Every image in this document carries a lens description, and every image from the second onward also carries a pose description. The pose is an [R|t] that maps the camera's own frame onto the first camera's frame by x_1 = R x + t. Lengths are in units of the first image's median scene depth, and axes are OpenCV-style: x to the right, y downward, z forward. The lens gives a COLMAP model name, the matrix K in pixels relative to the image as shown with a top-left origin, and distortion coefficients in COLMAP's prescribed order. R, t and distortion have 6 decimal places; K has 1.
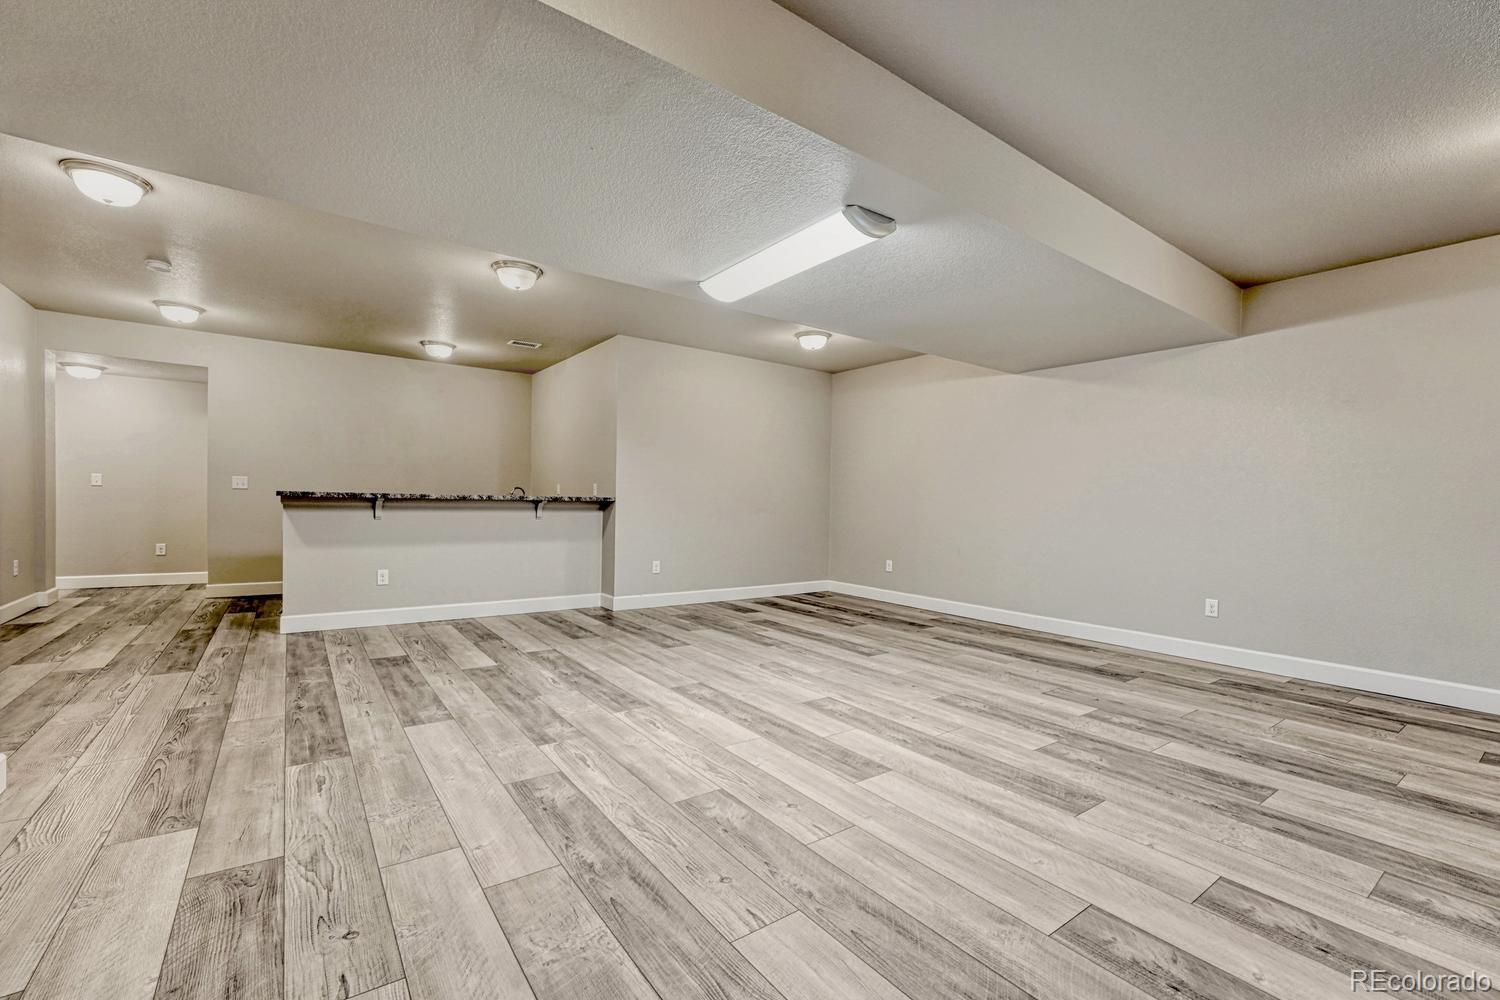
lens RADIAL K [[638.4, 0, 753.3], [0, 638.4, 518.4], [0, 0, 1]] dist [-0.009252, 0.000172]
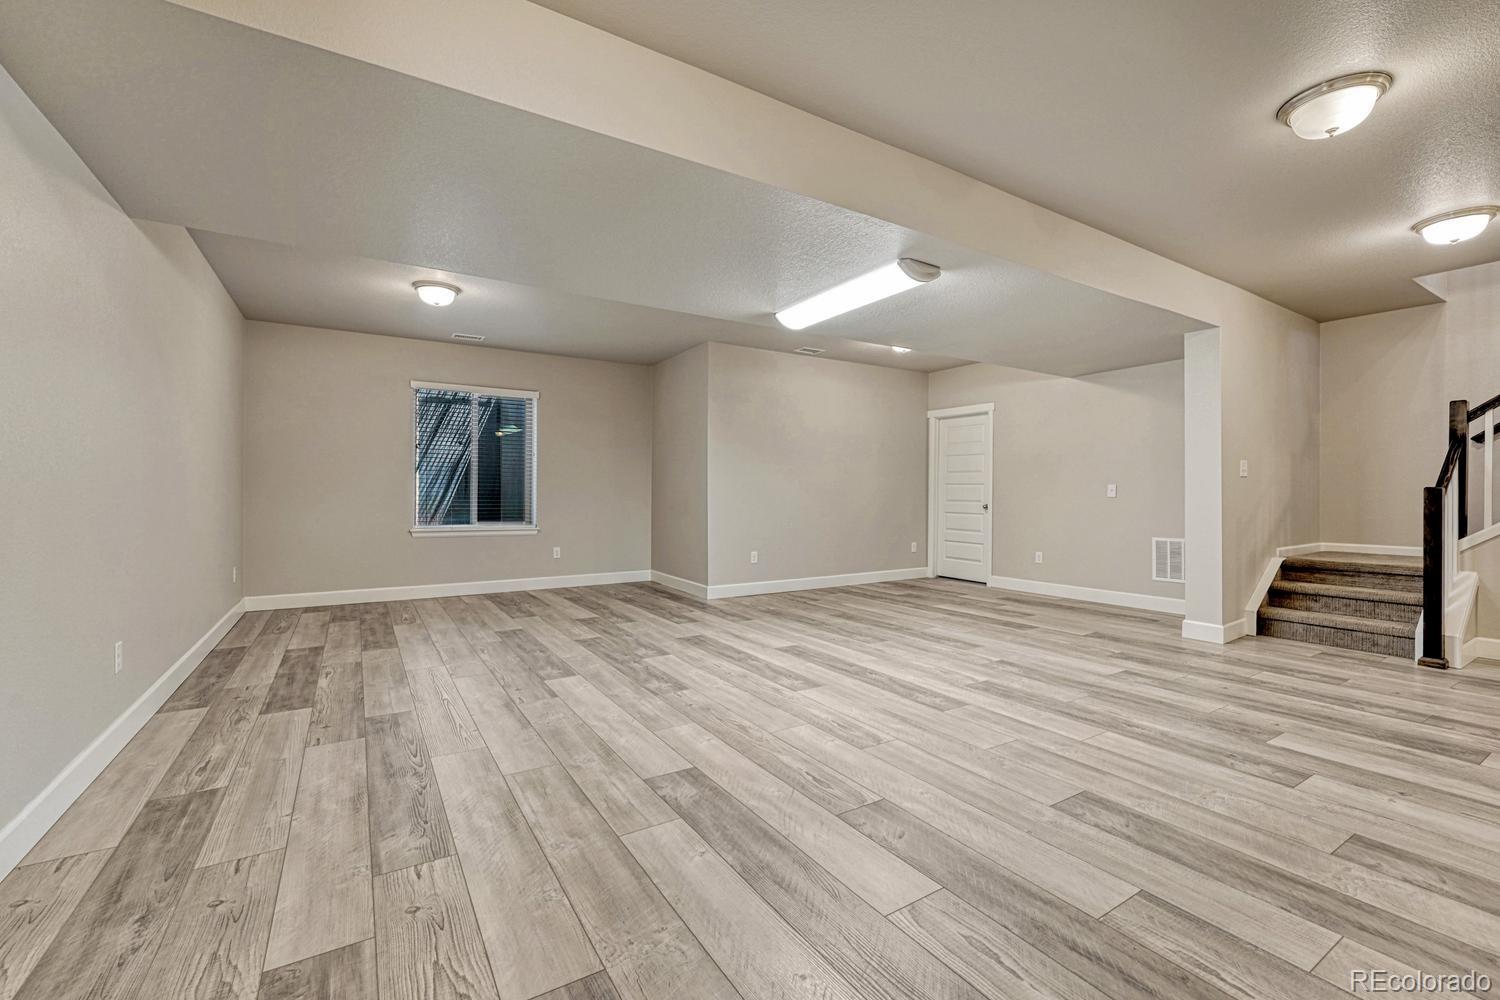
lens RADIAL K [[629.6, 0, 748.7], [0, 629.6, 502.9], [0, 0, 1]] dist [-0.010942, 0.003928]
pose [[-0.997092, -0.022913, 0.072677, 0.127915], [-0.019754, 0.998841, 0.043901, -0.052886], [-0.073598, 0.042338, -0.996389, 2.002077]]
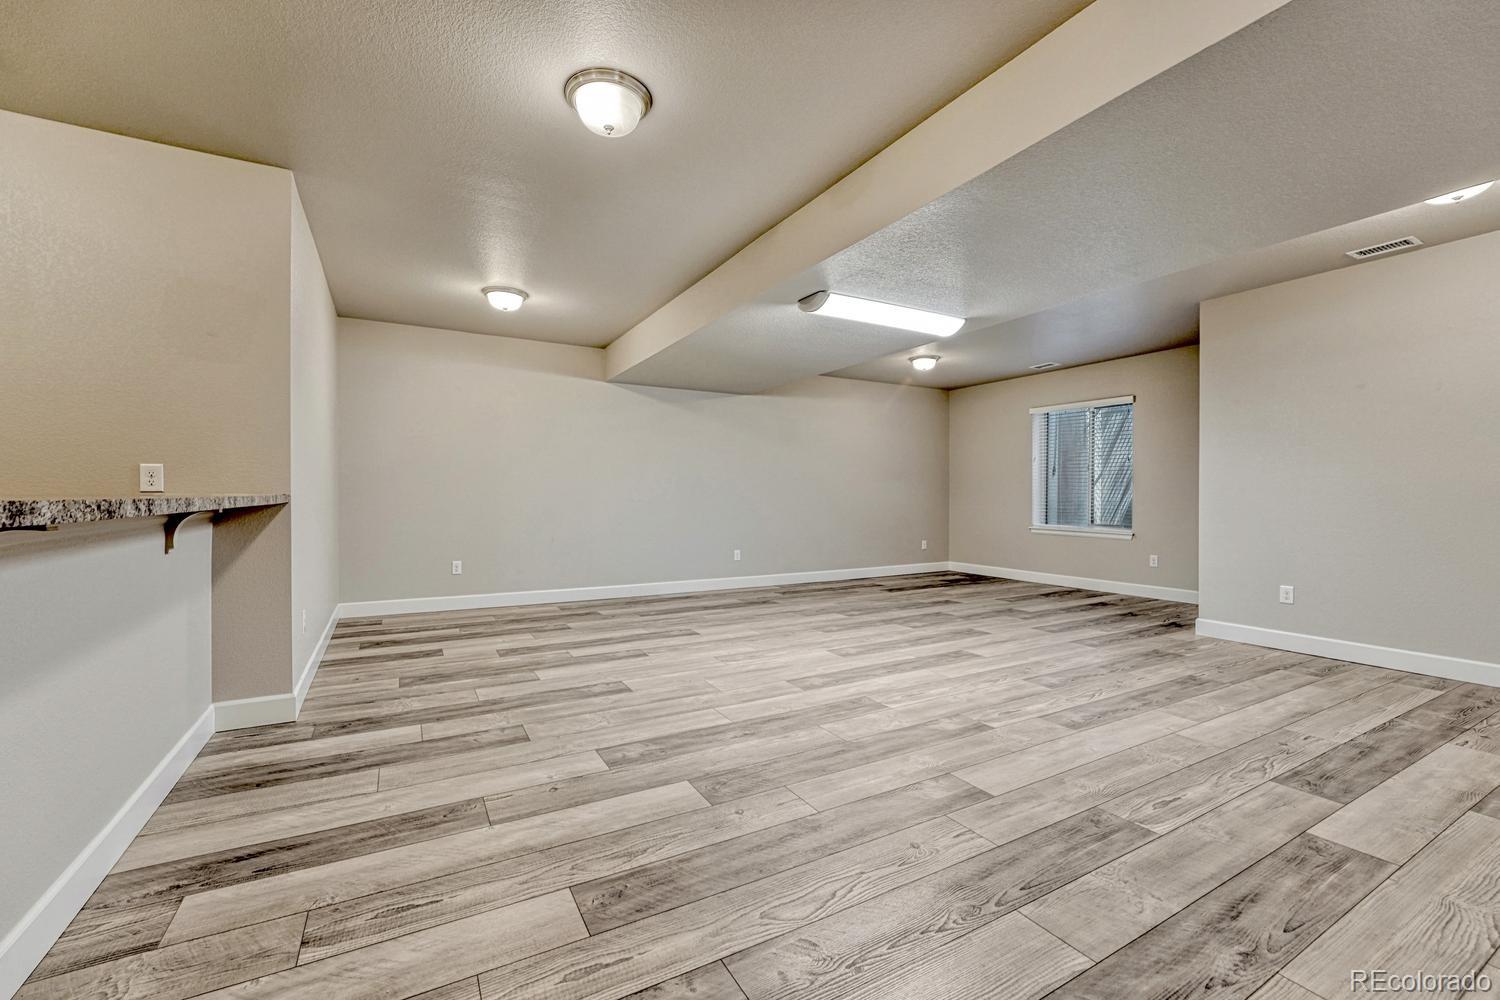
lens RADIAL K [[616.2, 0, 745.4], [0, 616.2, 503.2], [0, 0, 1]] dist [-0.012881, 0.000336]
pose [[0.122129, -0.031345, 0.992019, -1.128038], [0.027084, 0.999234, 0.028239, -0.051861], [-0.992145, 0.023419, 0.122885, 1.025003]]
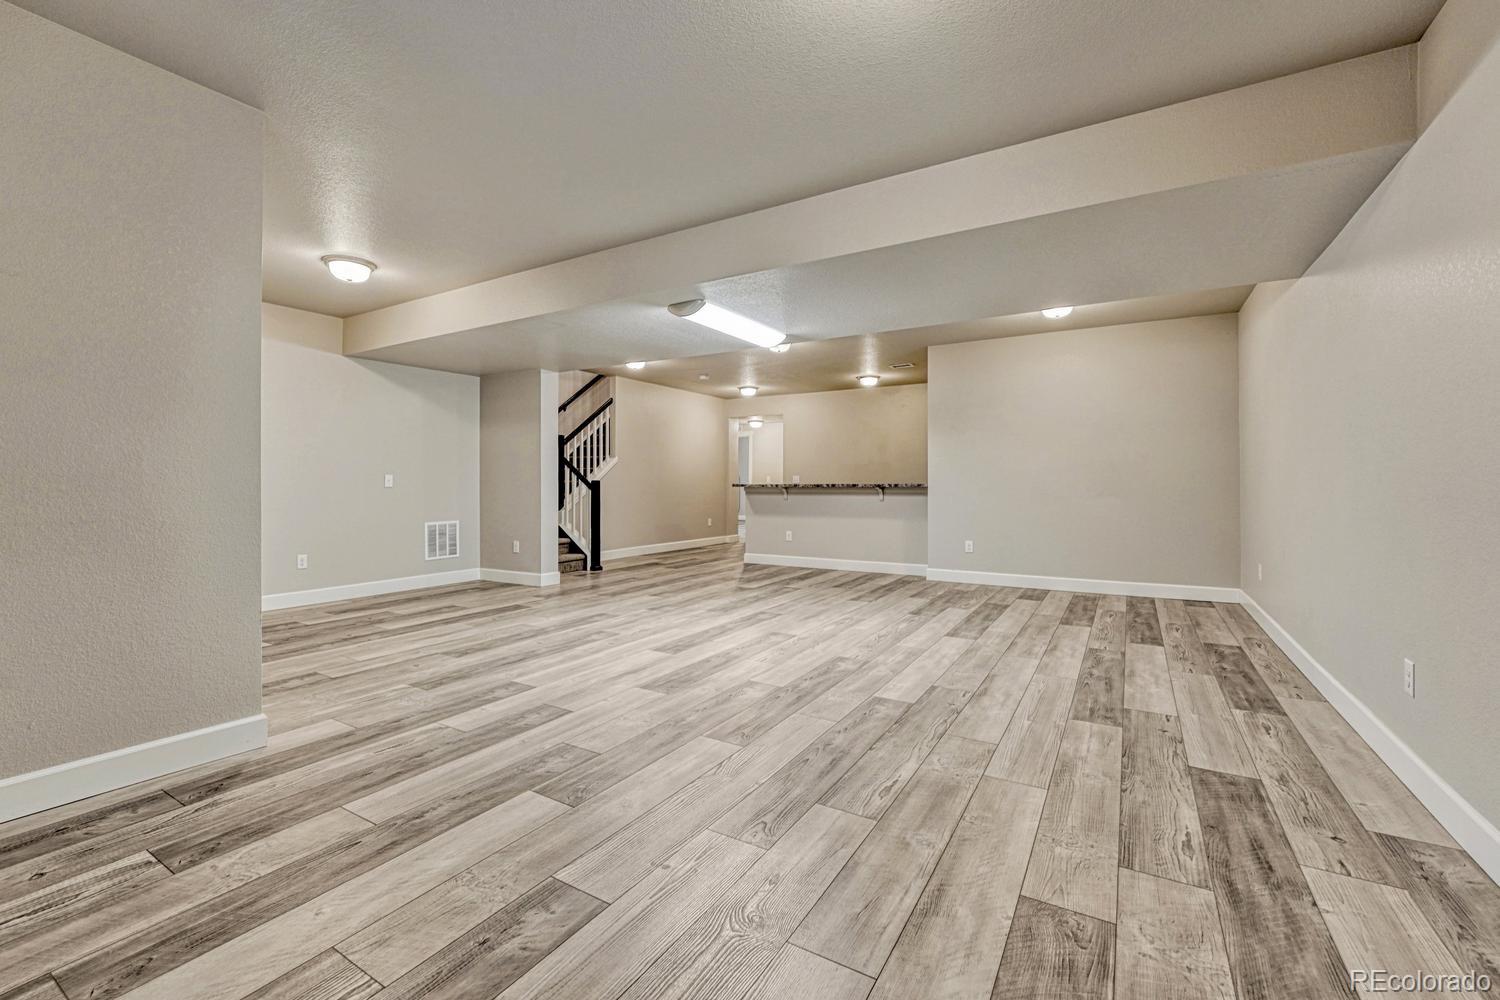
lens RADIAL K [[633.5, 0, 743.4], [0, 633.5, 490.1], [0, 0, 1]] dist [-0.007430, 0.000491]
pose [[0.377929, -0.011449, -0.925764, 1.288849], [-0.017409, 0.999659, -0.019470, 0.014281], [0.925671, 0.023475, 0.377600, 0.418553]]
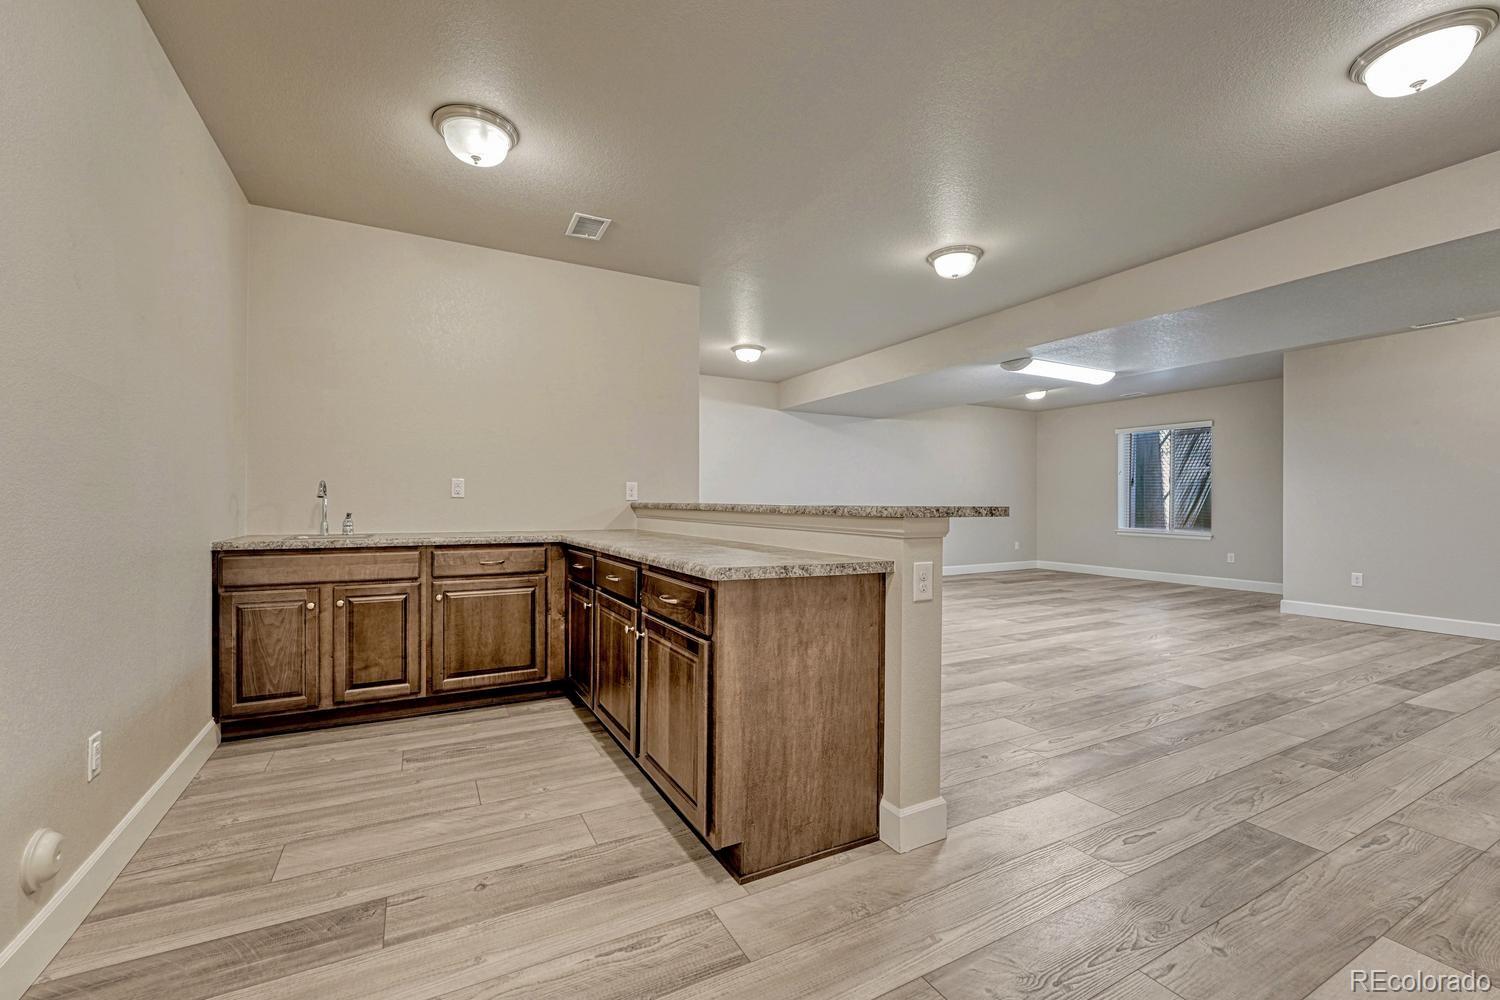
lens RADIAL K [[616.5, 0, 743.9], [0, 616.5, 508.8], [0, 0, 1]] dist [-0.007916, 0.000529]
pose [[0.141224, -0.029497, 0.989538, -1.611102], [0.026110, 0.999319, 0.026062, -0.075286], [-0.989633, 0.022156, 0.141898, 1.475592]]
